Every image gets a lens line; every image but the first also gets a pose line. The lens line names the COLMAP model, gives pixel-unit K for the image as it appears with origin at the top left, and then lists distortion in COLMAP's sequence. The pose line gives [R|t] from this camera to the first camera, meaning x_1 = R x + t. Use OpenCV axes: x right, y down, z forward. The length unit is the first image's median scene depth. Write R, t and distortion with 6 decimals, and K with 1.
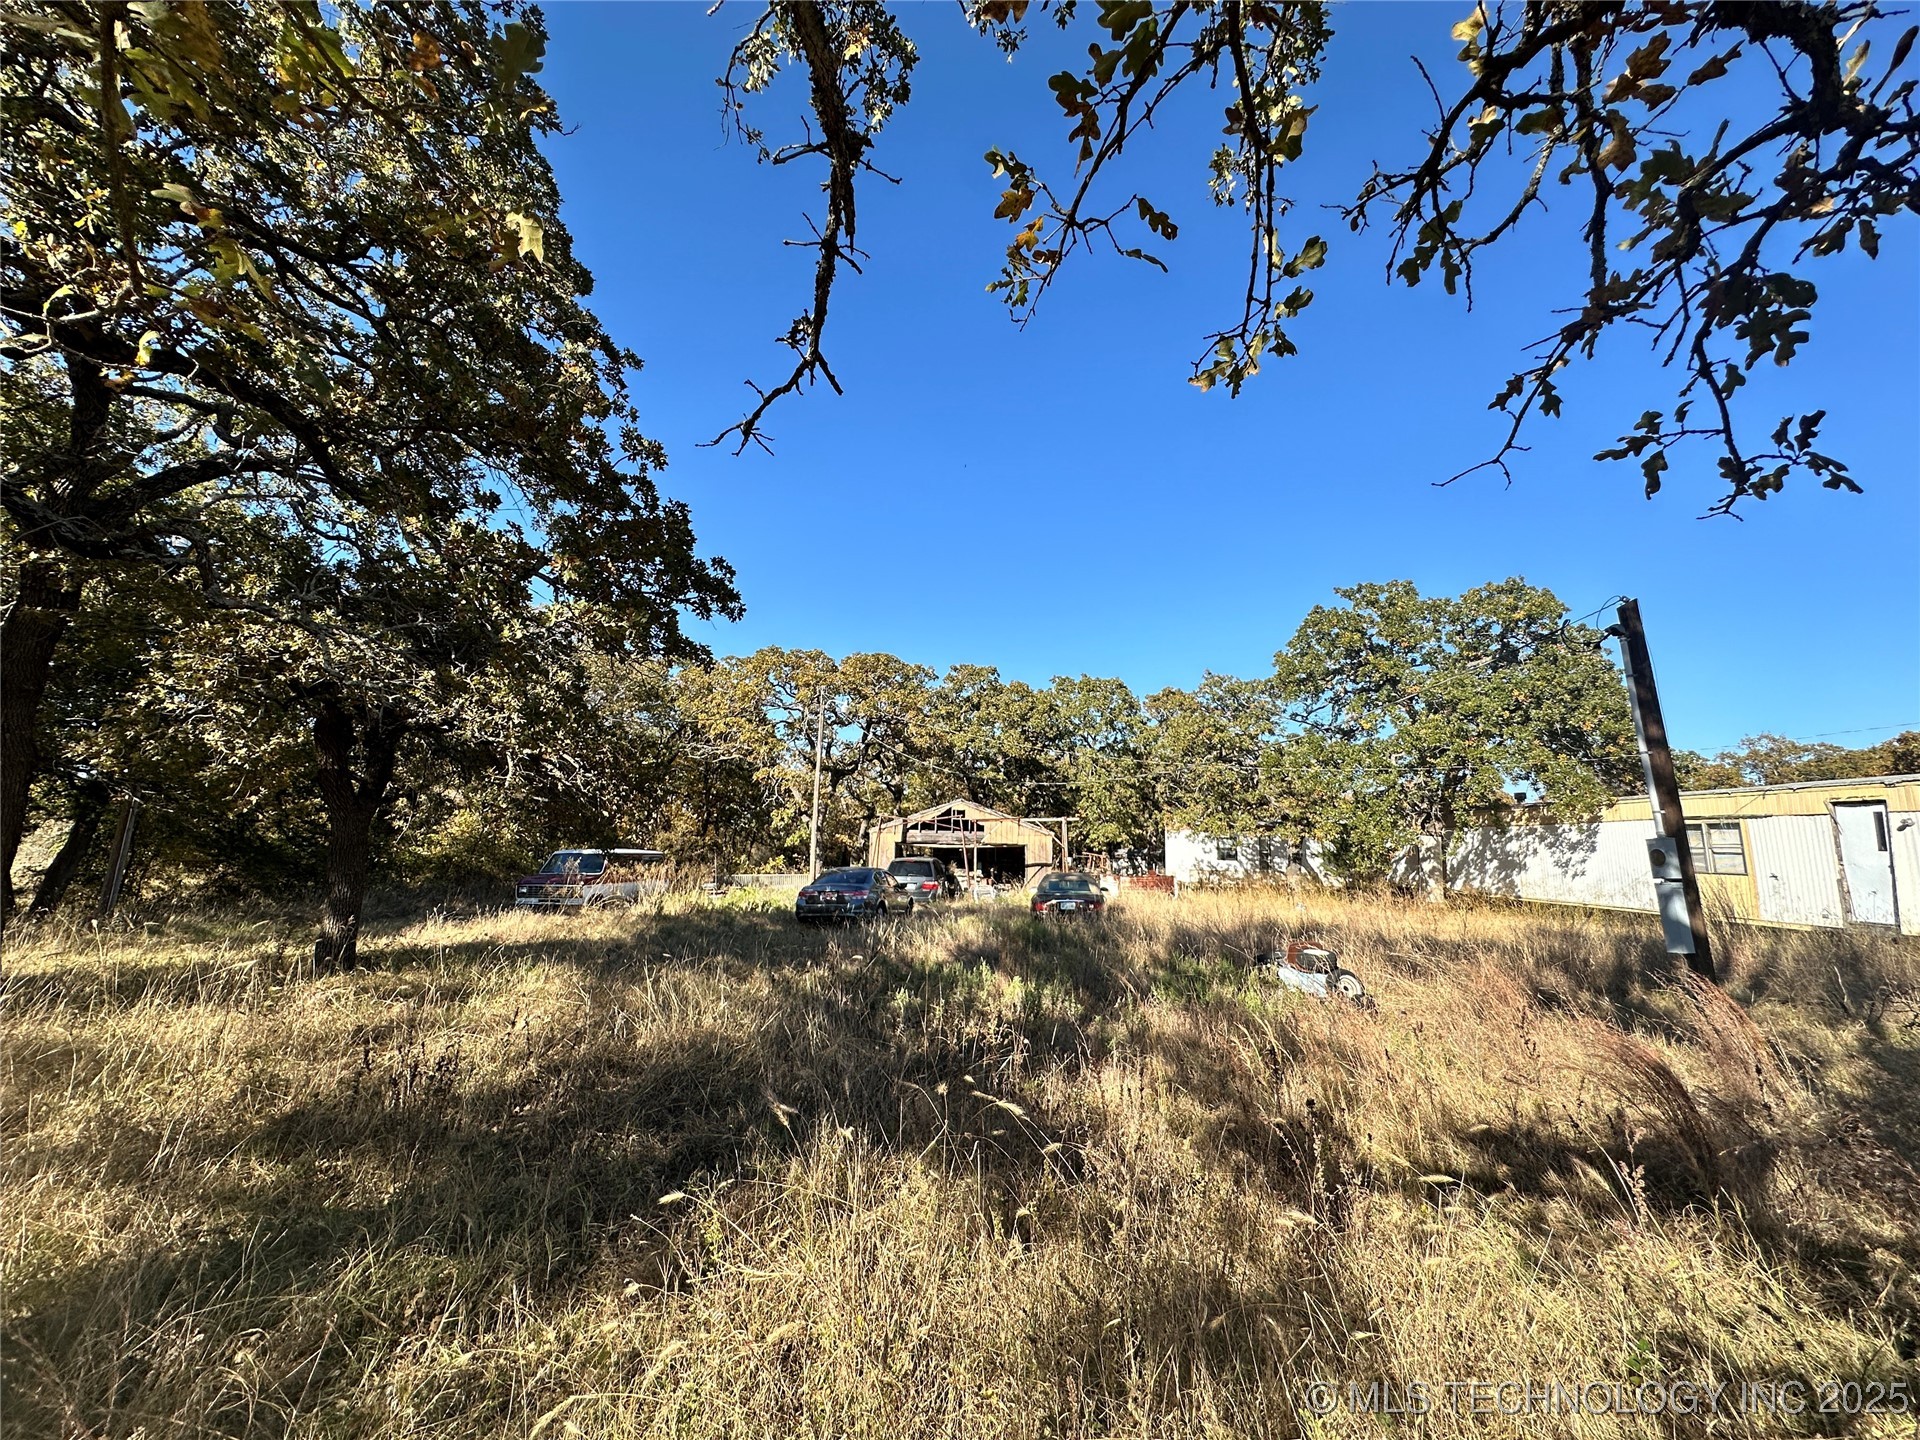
lens RADIAL K [[772.3, 0, 962.7], [0, 772.3, 727.3], [0, 0, 1]] dist [0.002713, 0.000091]
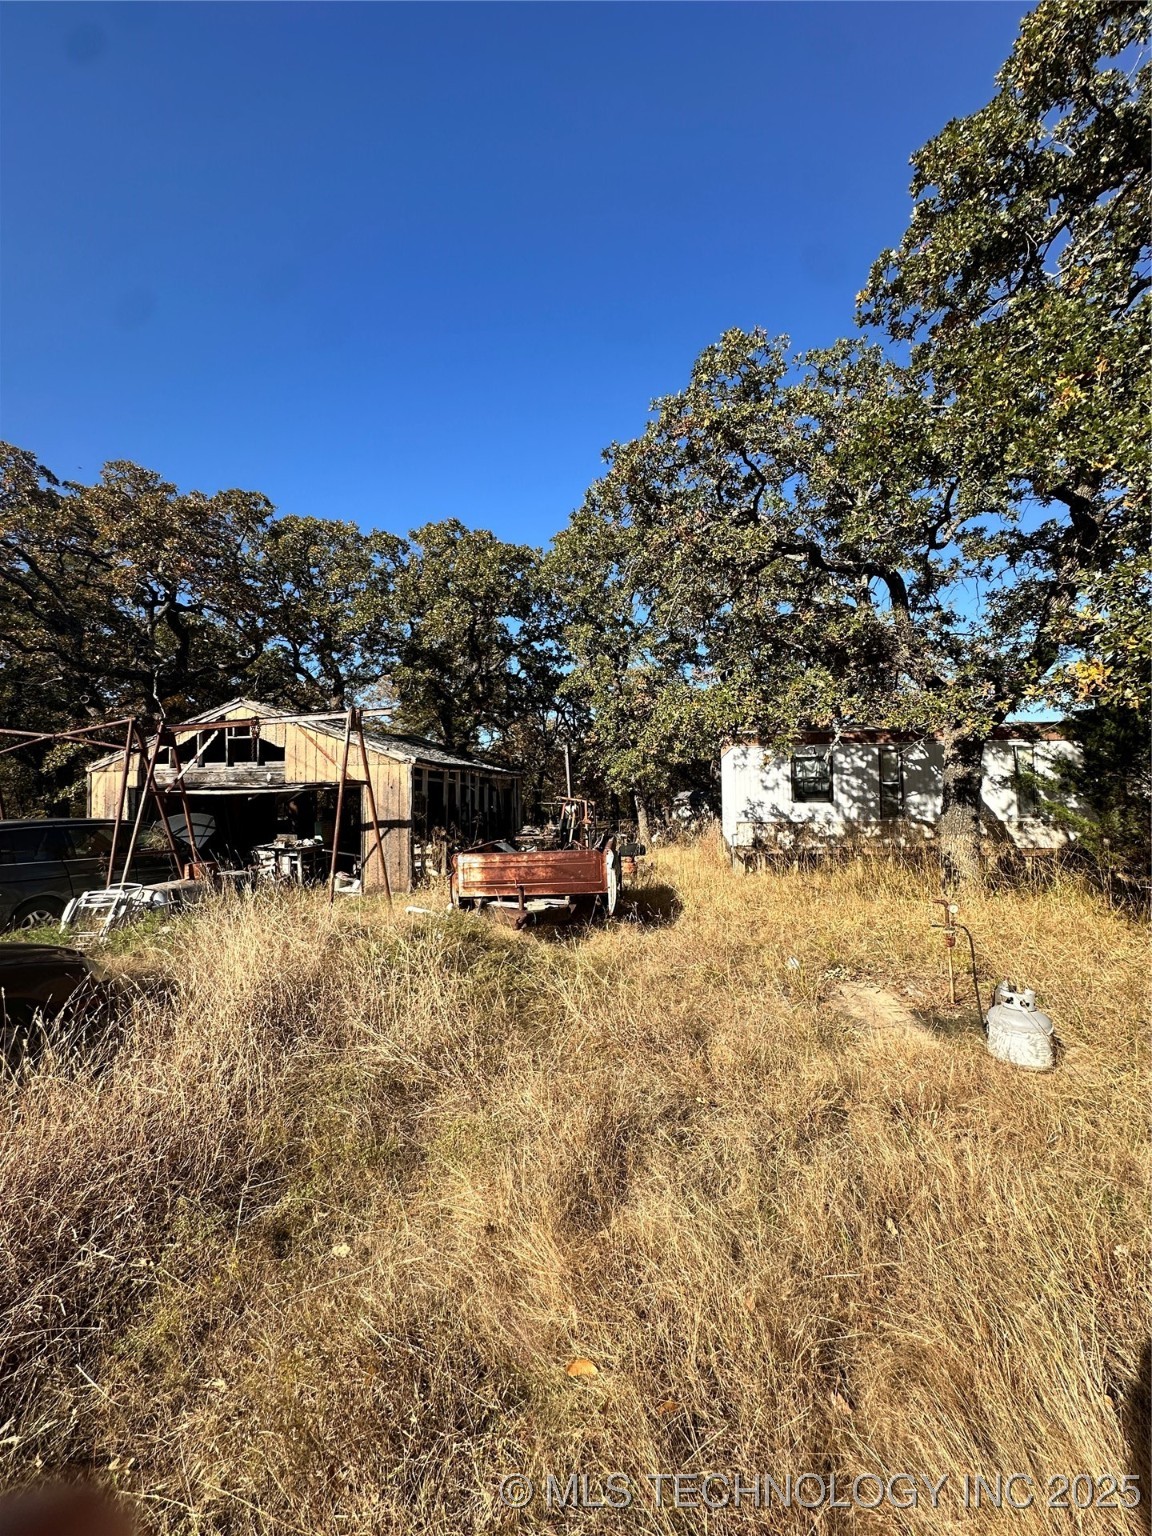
lens RADIAL K [[617.9, 0, 577.8], [0, 617.9, 764.6], [0, 0, 1]] dist [0.002713, 0.000091]
pose [[0.992126, -0.040402, -0.118547, 0.243882], [0.051607, 0.994326, 0.093023, 0.103904], [0.114116, -0.098409, 0.988581, 0.593443]]
